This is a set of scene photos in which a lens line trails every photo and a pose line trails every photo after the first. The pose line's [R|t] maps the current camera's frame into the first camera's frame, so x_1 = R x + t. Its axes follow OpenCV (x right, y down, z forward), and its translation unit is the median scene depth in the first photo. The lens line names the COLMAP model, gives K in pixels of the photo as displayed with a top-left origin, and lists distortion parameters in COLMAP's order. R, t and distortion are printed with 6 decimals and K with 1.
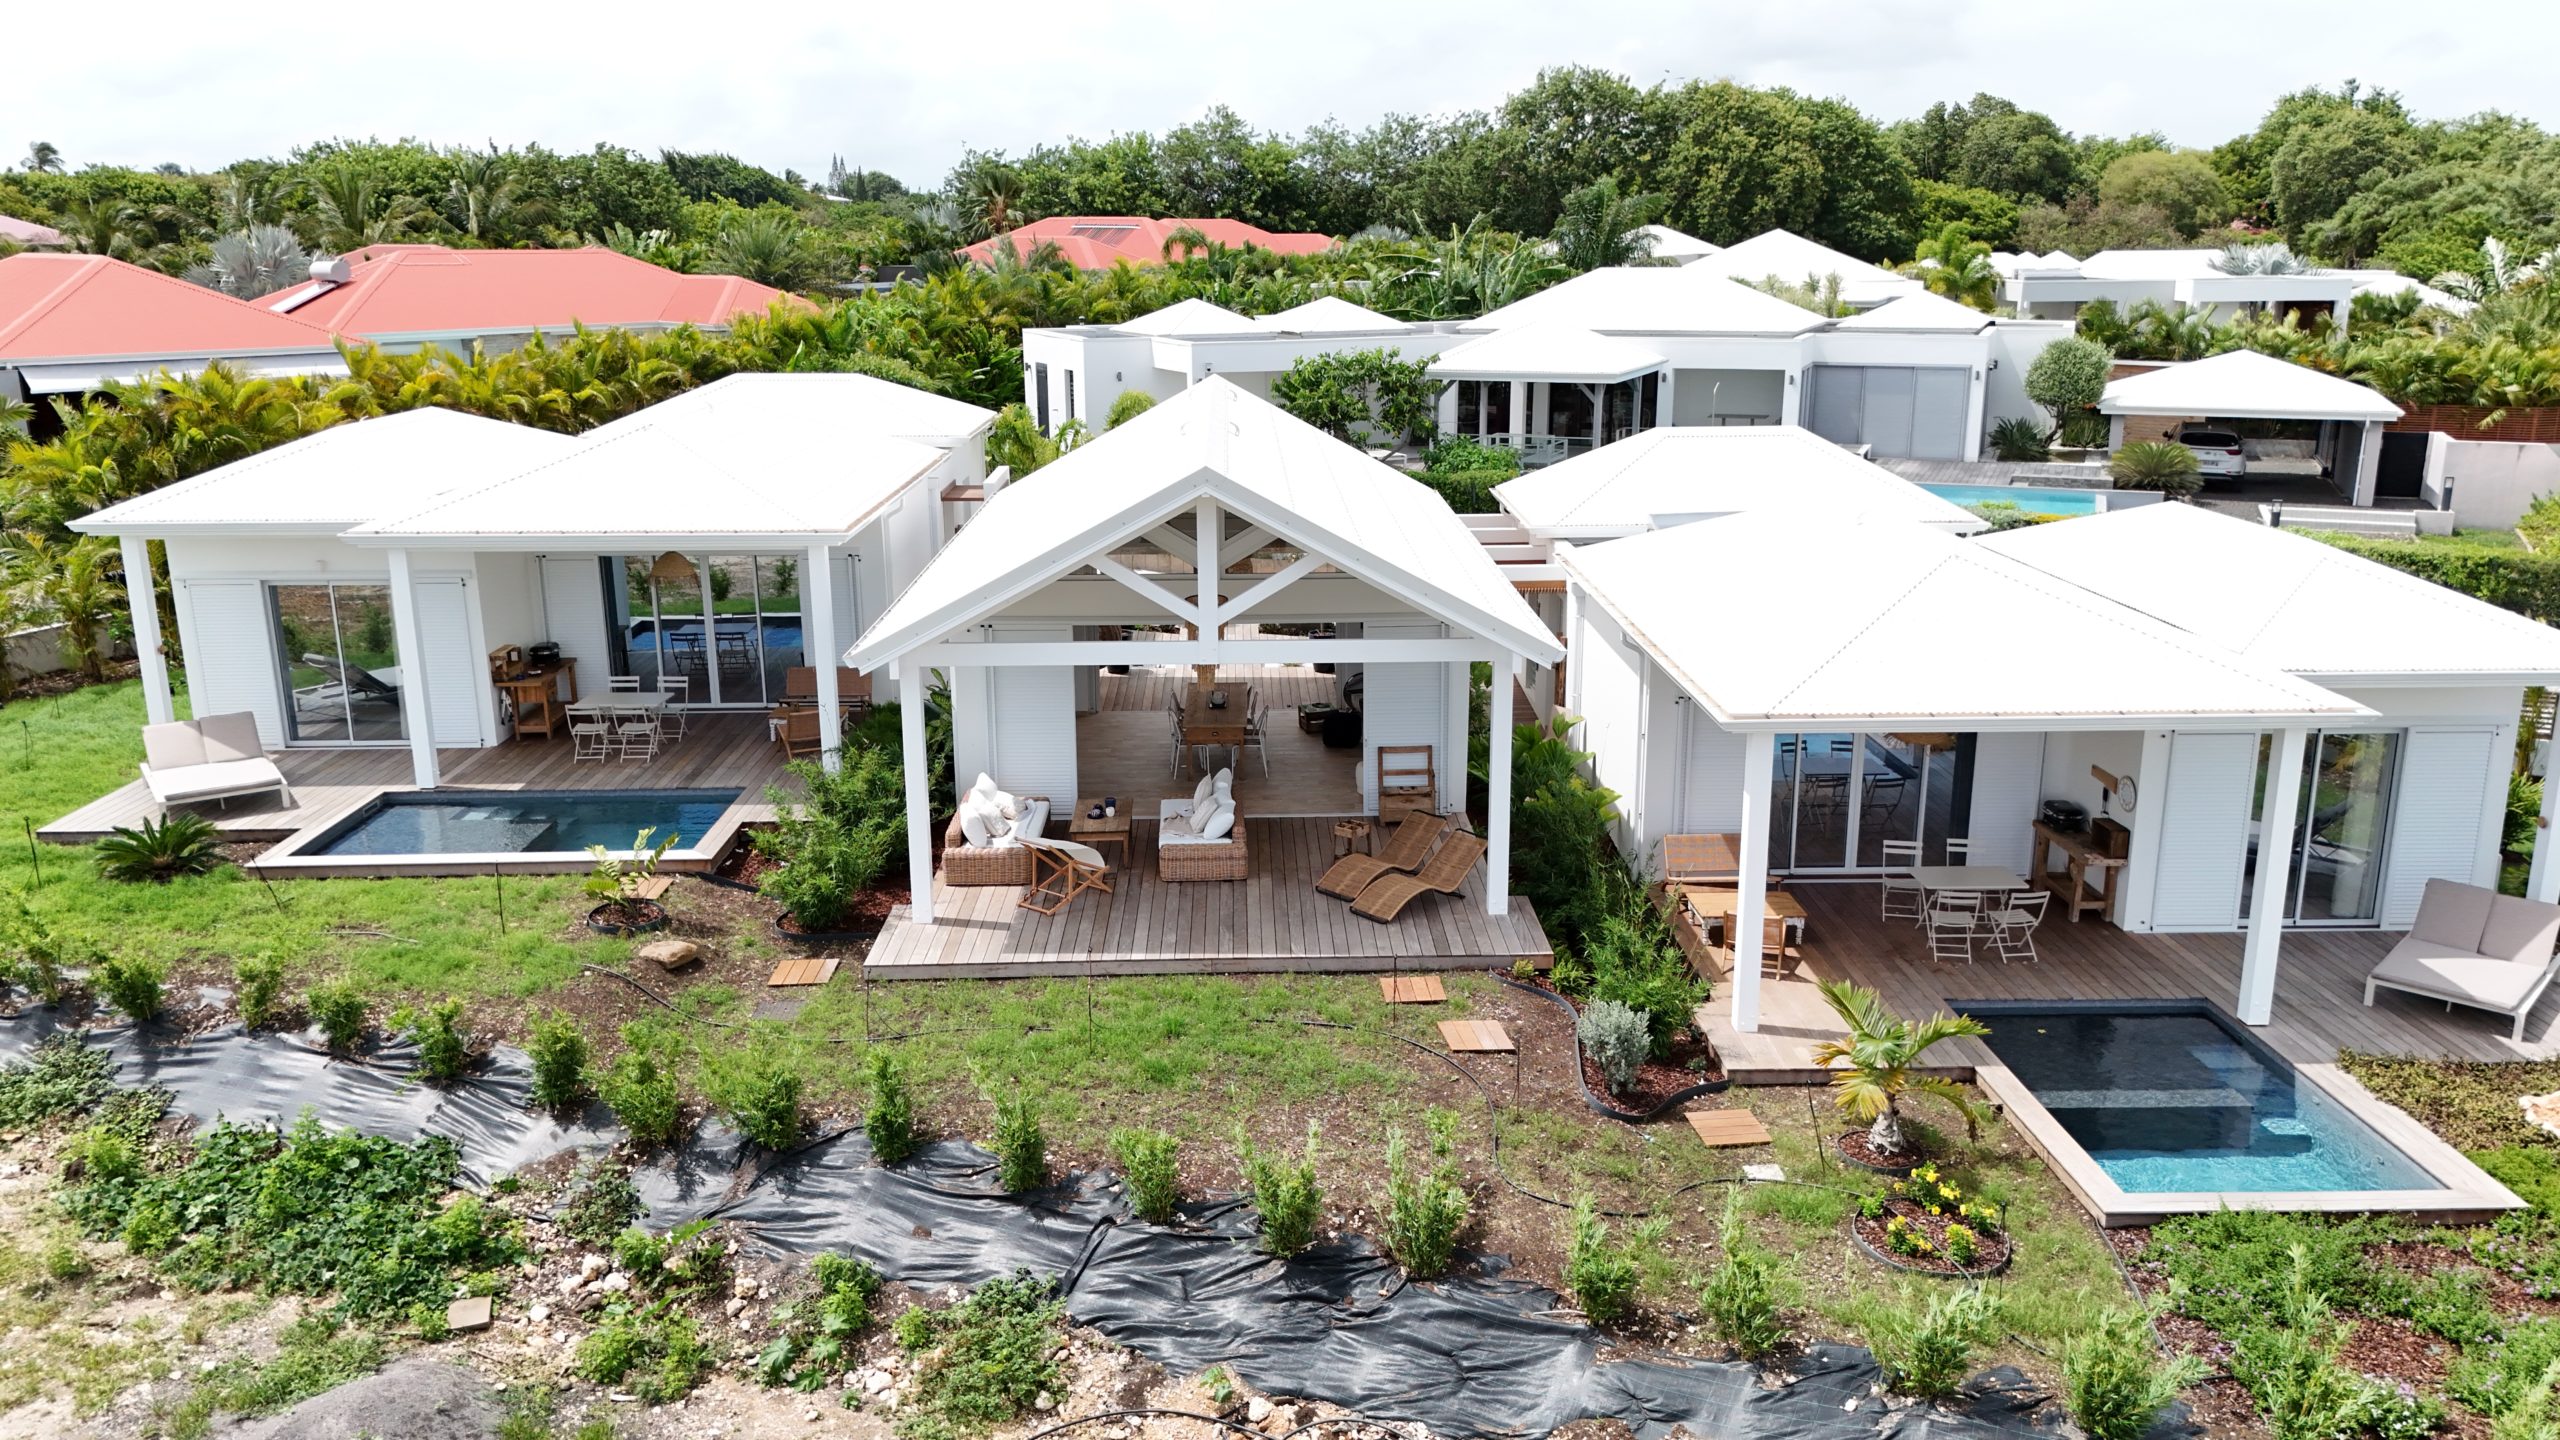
lens RADIAL K [[1901.1, 0, 1266.8], [0, 1901.1, 724.6], [0, 0, 1]] dist [0.050826, -0.035796]
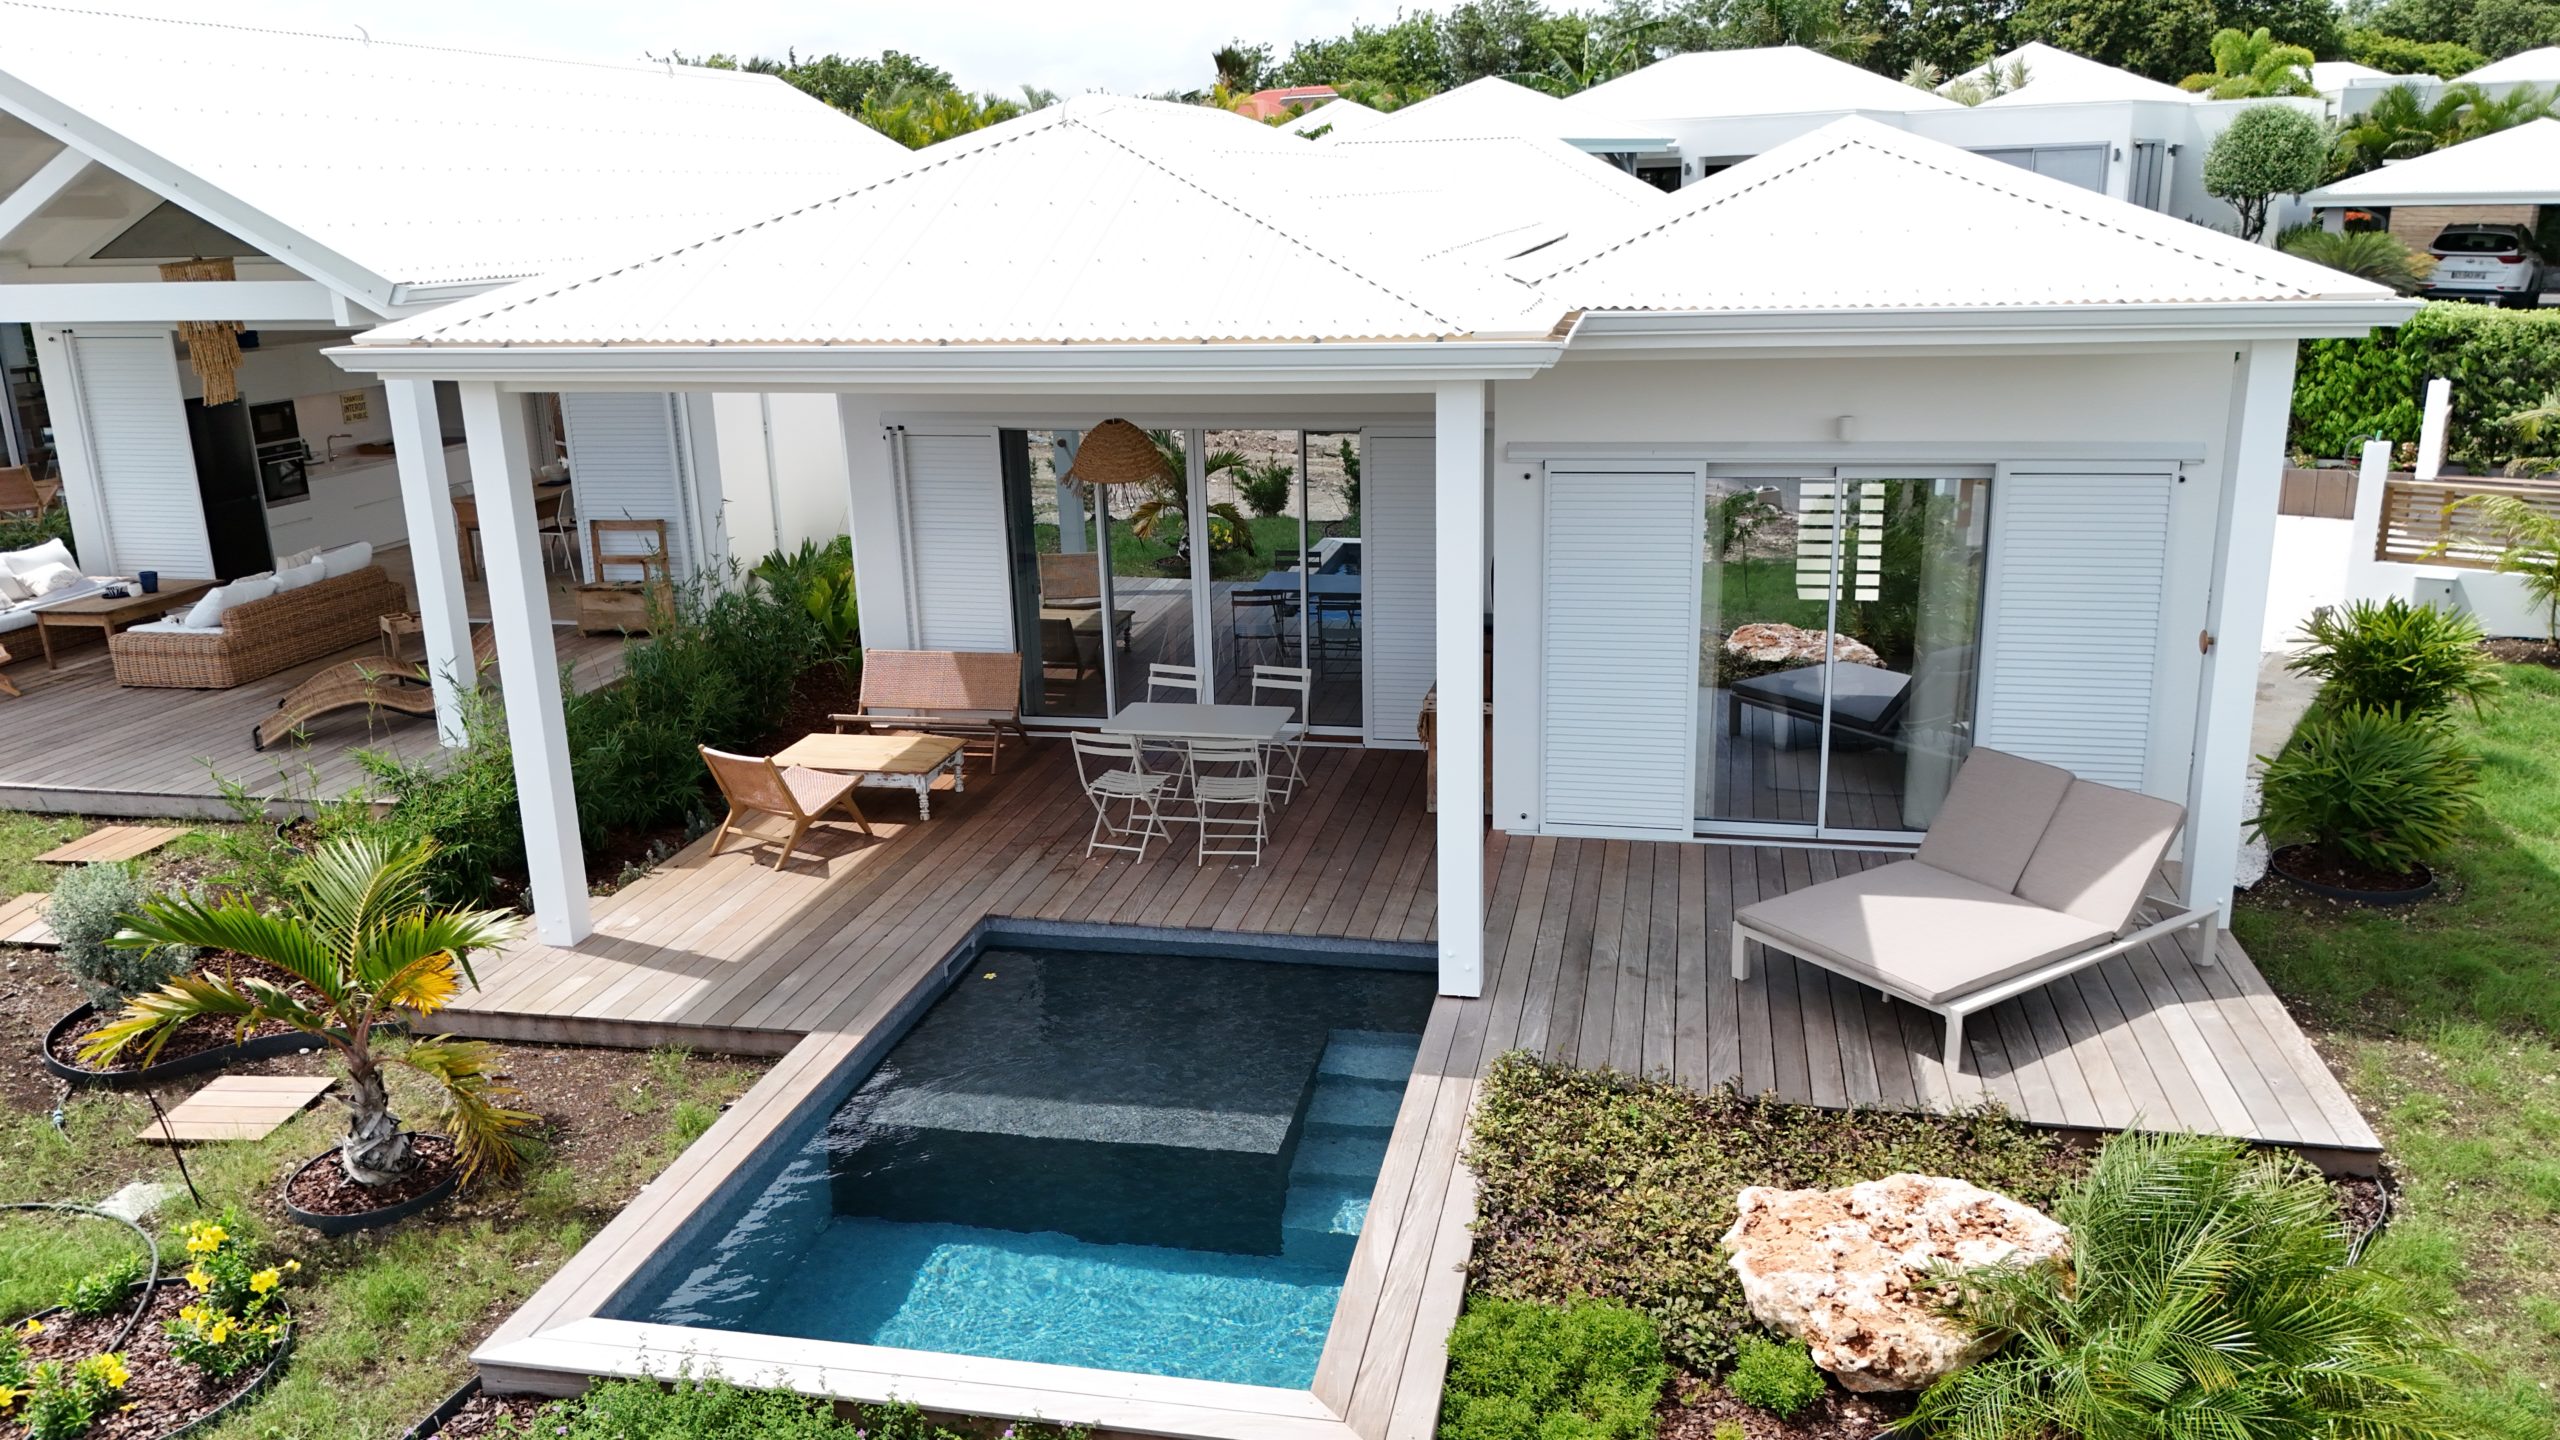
lens RADIAL K [[1901.6, 0, 1280.0], [0, 1901.6, 720.0], [0, 0, 1]] dist [0.096792, -0.094681]
pose [[0.973923, 0.043691, -0.222632, 0.451110], [-0.039293, 0.998936, 0.024147, 0.056320], [0.223450, -0.014770, 0.974603, 0.386610]]
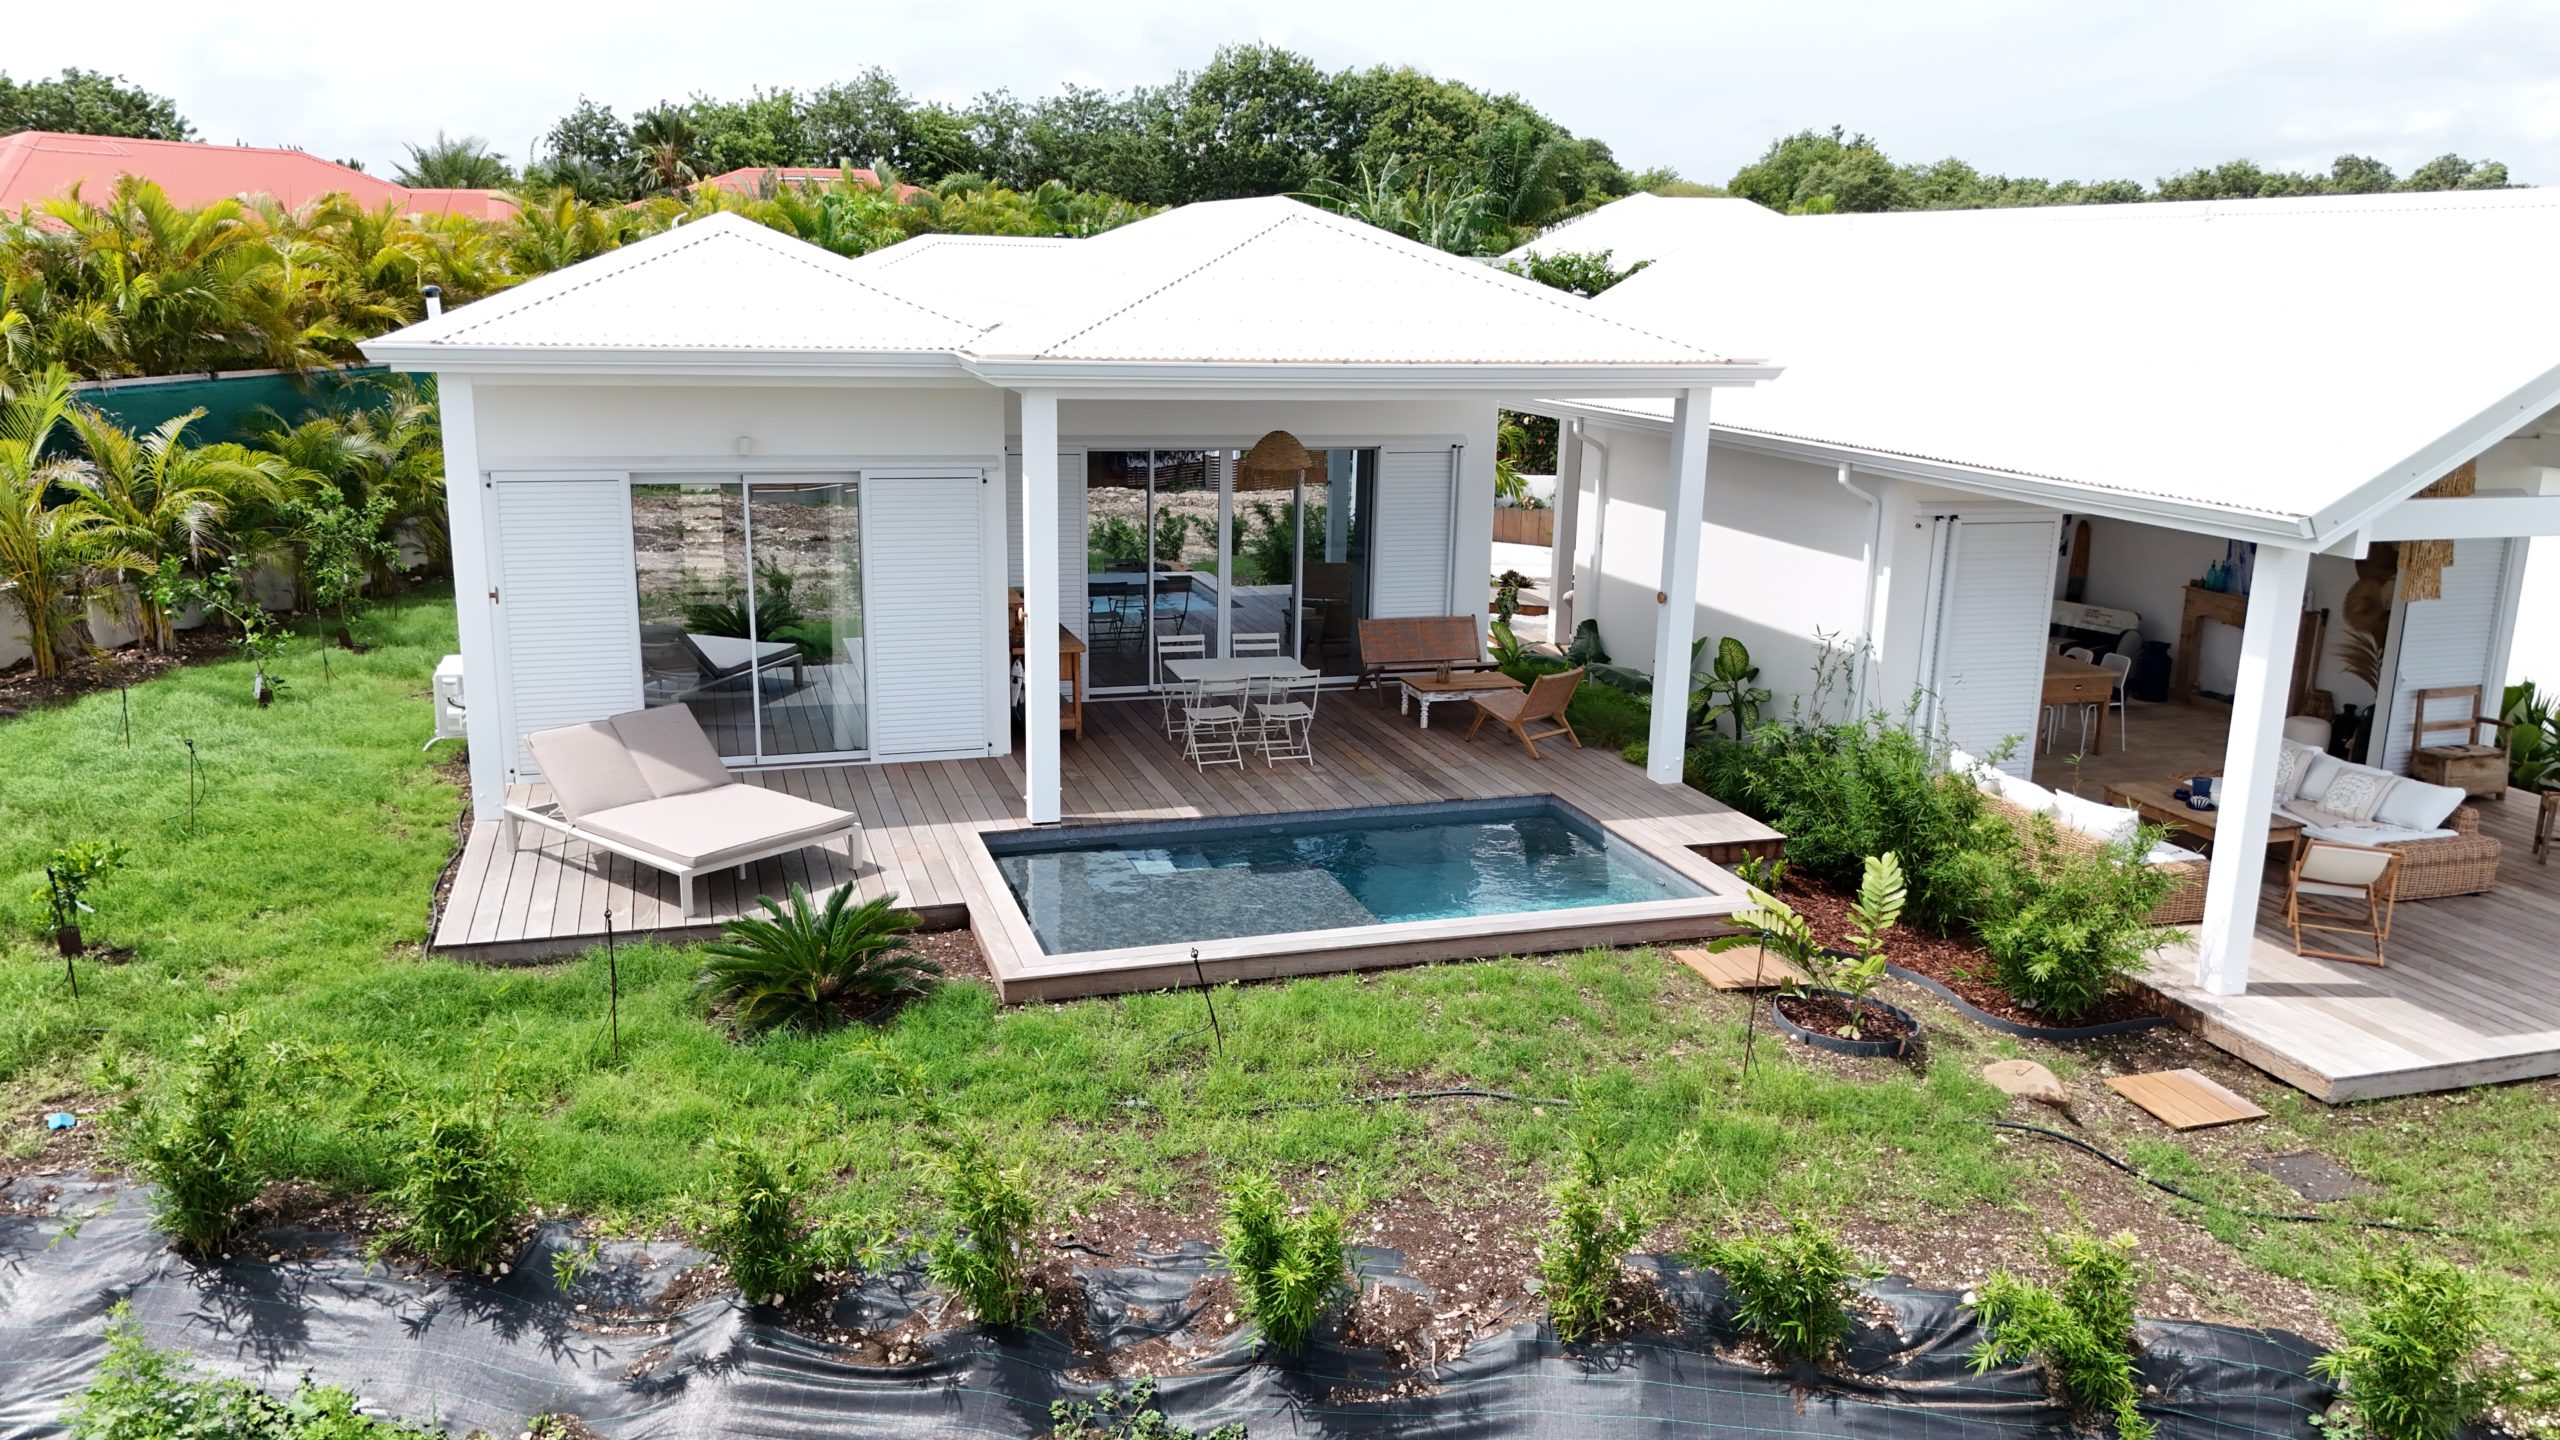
lens RADIAL K [[1901.6, 0, 1280.0], [0, 1901.6, 720.0], [0, 0, 1]] dist [0.096792, -0.094681]
pose [[0.959507, -0.039469, 0.278907, -0.535448], [0.044695, 0.998924, -0.012399, 0.012919], [-0.278117, 0.024363, 0.960238, 0.437431]]
